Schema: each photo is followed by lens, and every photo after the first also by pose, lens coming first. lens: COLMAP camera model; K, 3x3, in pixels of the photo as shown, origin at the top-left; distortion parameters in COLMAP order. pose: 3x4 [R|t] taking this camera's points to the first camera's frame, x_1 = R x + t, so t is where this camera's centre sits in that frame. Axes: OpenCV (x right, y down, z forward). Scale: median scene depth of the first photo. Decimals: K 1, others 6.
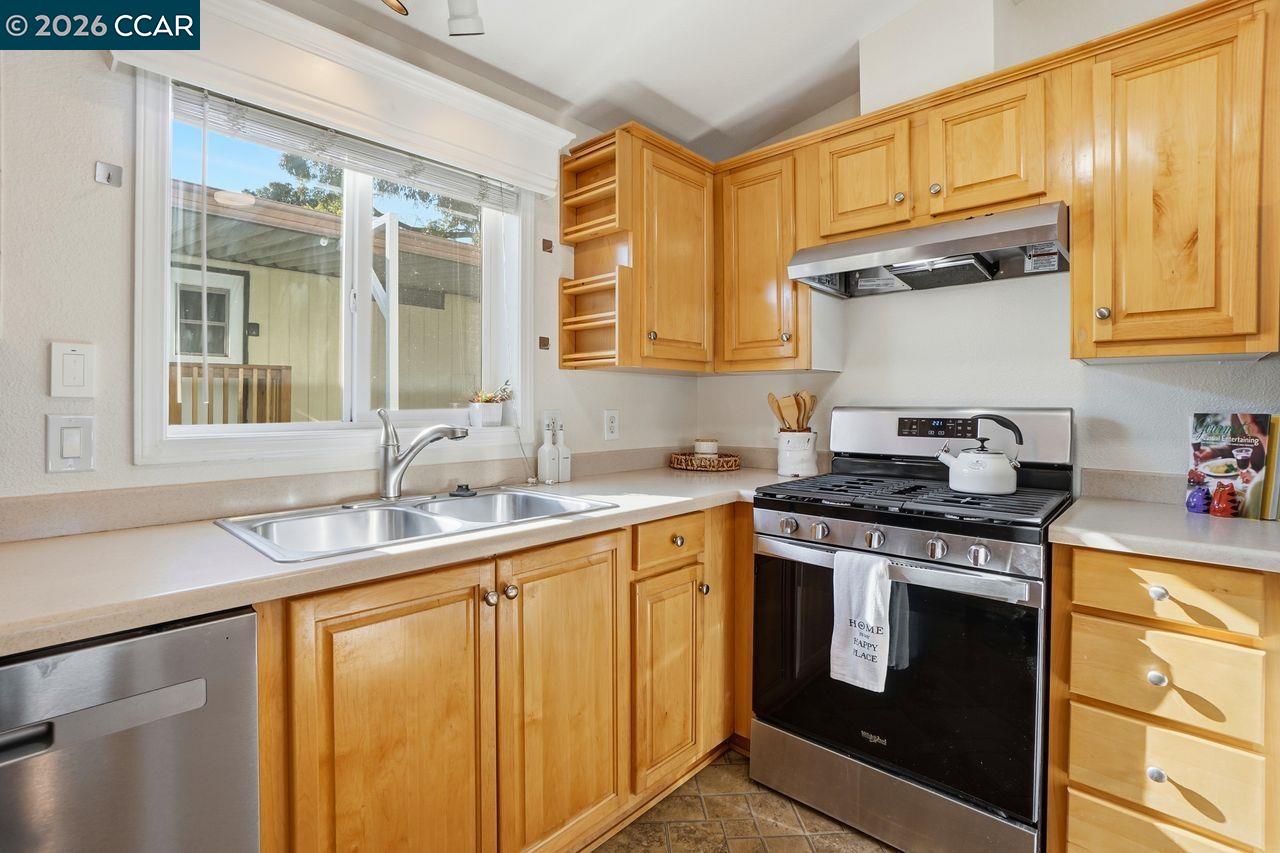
lens RADIAL K [[594.8, 0, 632.0], [0, 594.8, 406.9], [0, 0, 1]] dist [-0.035338, 0.008208]
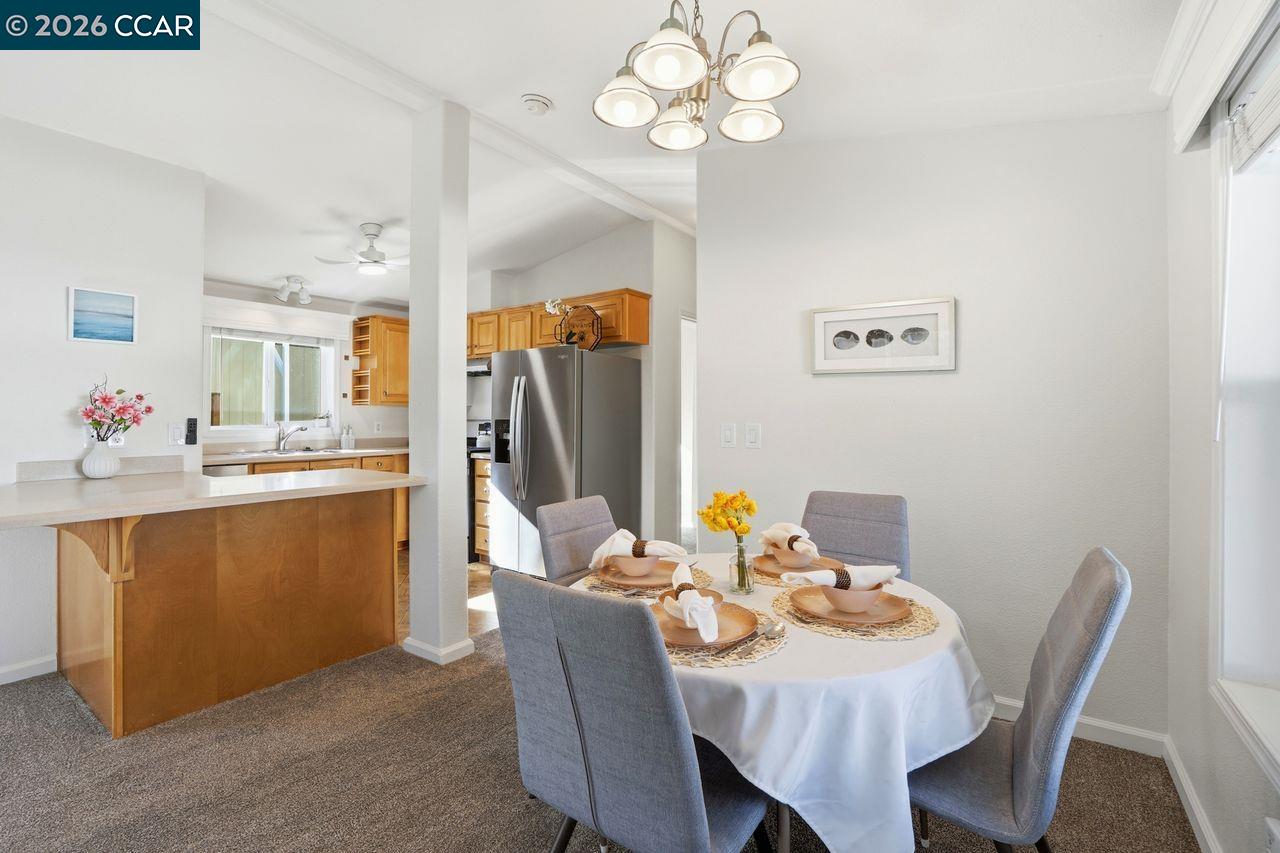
lens RADIAL K [[594.8, 0, 625.1], [0, 594.8, 414.3], [0, 0, 1]] dist [-0.035338, 0.008208]
pose [[0.993174, -0.000307, 0.116640, 0.786546], [0.001796, 0.999918, -0.012660, 0.009208], [-0.116626, 0.012783, 0.993094, -1.748353]]
